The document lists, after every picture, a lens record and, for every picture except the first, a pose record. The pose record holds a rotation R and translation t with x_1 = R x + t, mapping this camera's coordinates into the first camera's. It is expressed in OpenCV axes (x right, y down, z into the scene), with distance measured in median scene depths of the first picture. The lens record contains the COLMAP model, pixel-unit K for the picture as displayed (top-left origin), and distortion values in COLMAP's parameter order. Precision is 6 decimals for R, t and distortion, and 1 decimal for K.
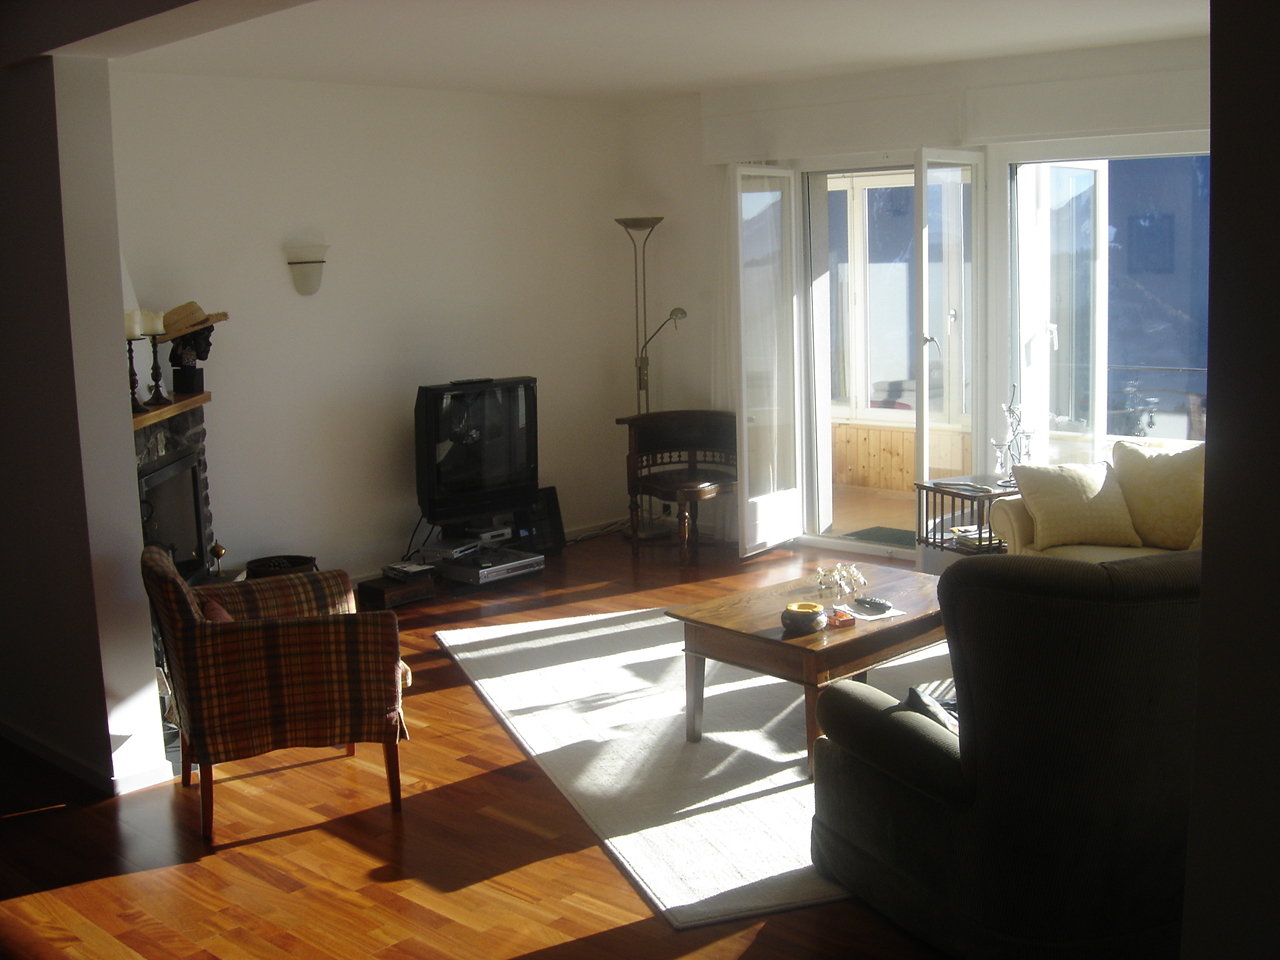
lens RADIAL K [[1430.0, 0, 643.3], [0, 1430.0, 484.7], [0, 0, 1]] dist [-0.136868, 0.000000]
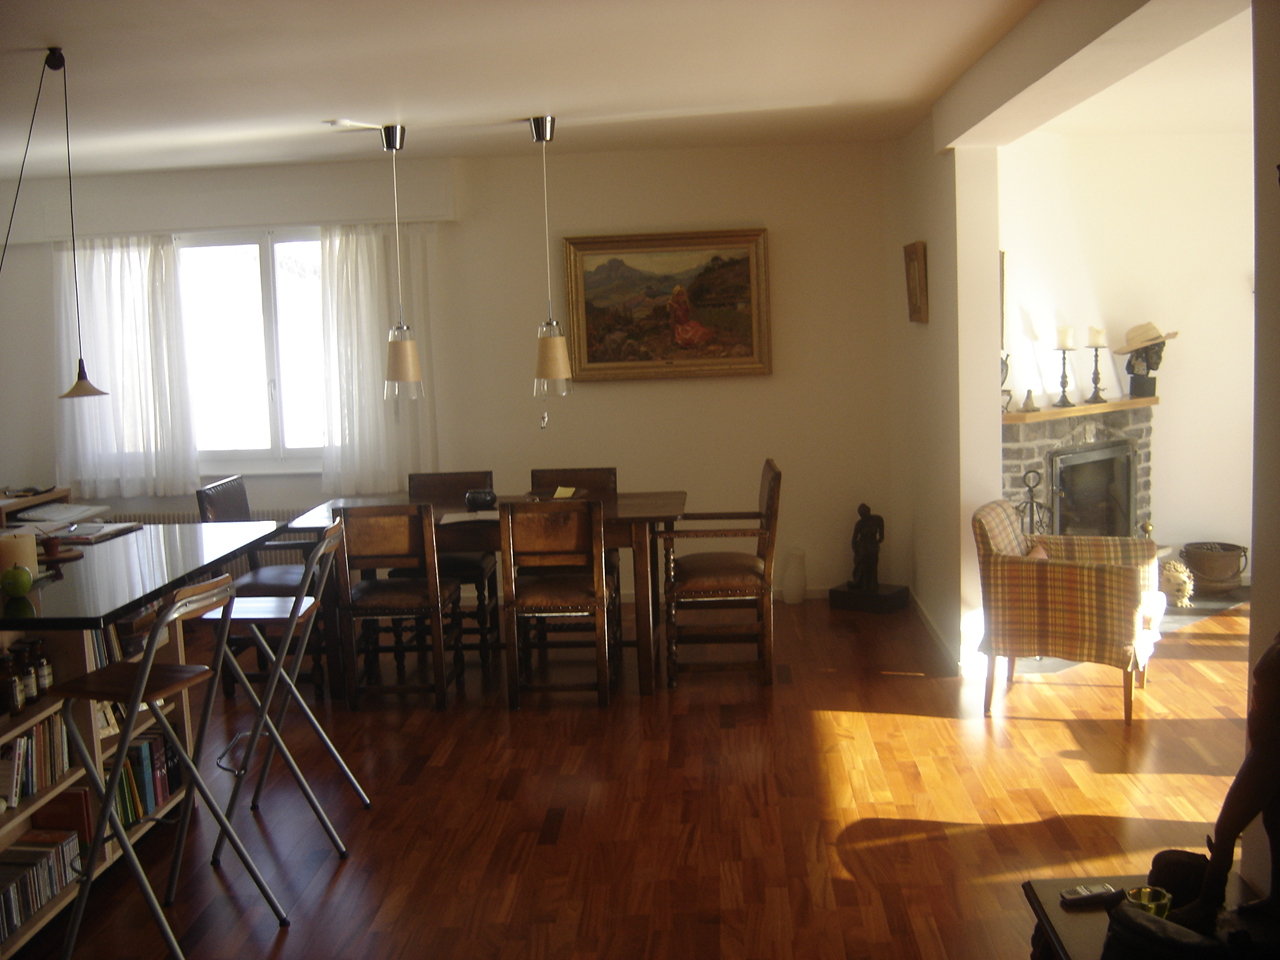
lens RADIAL K [[1430.0, 0, 645.2], [0, 1430.0, 476.1], [0, 0, 1]] dist [-0.136868, 0.000000]
pose [[0.642914, 0.100744, -0.759284, 0.498003], [-0.109684, 0.993205, 0.038908, 0.005353], [0.758044, 0.058267, 0.649595, -0.173673]]
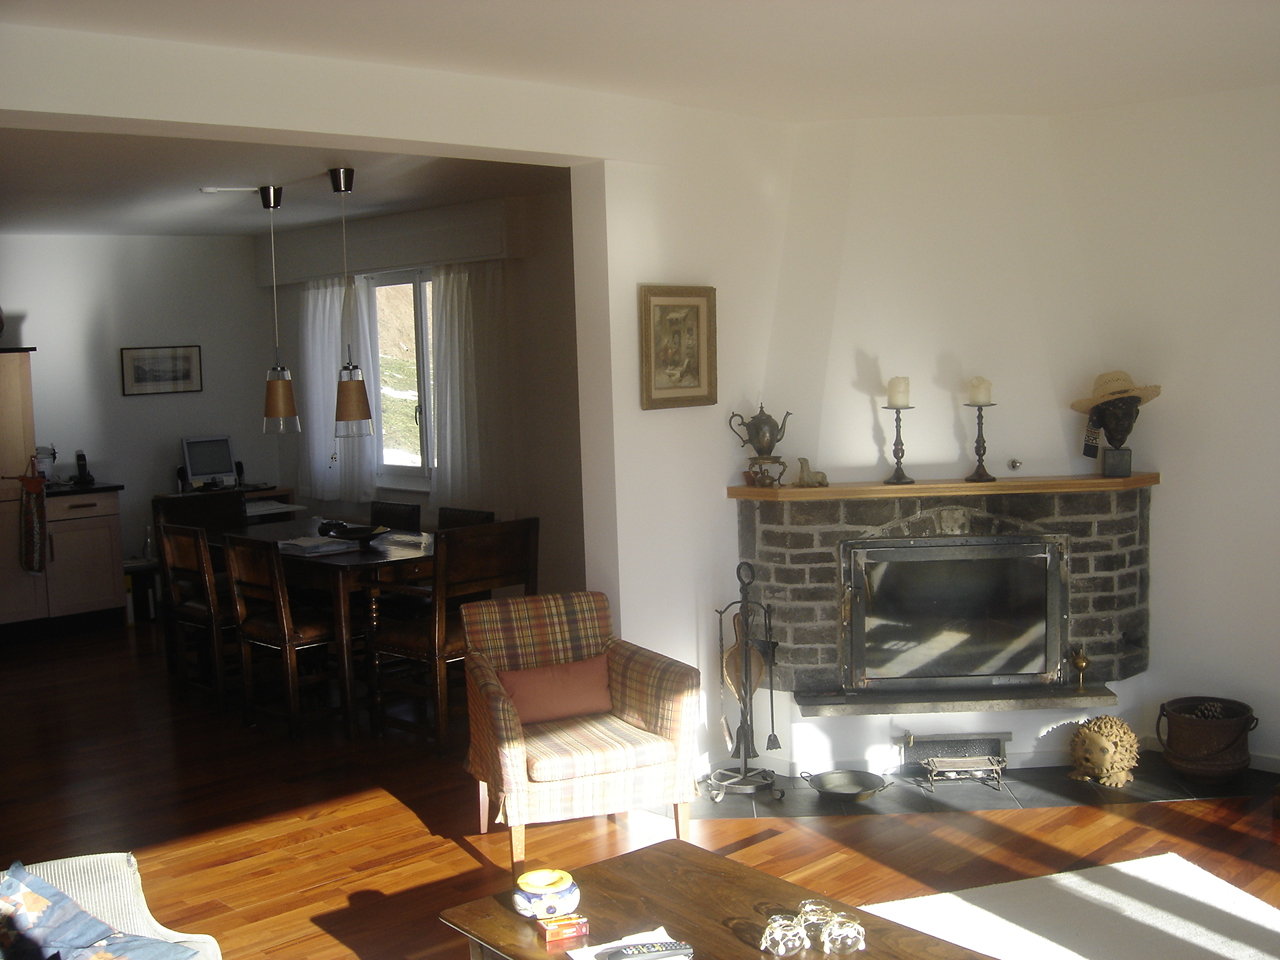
lens RADIAL K [[1430.0, 0, 636.8], [0, 1430.0, 480.1], [0, 0, 1]] dist [-0.136868, 0.000000]
pose [[-0.067317, 0.131537, -0.989023, 0.807657], [-0.119563, 0.983065, 0.138882, -0.218282], [0.990542, 0.127600, -0.050450, 1.128728]]
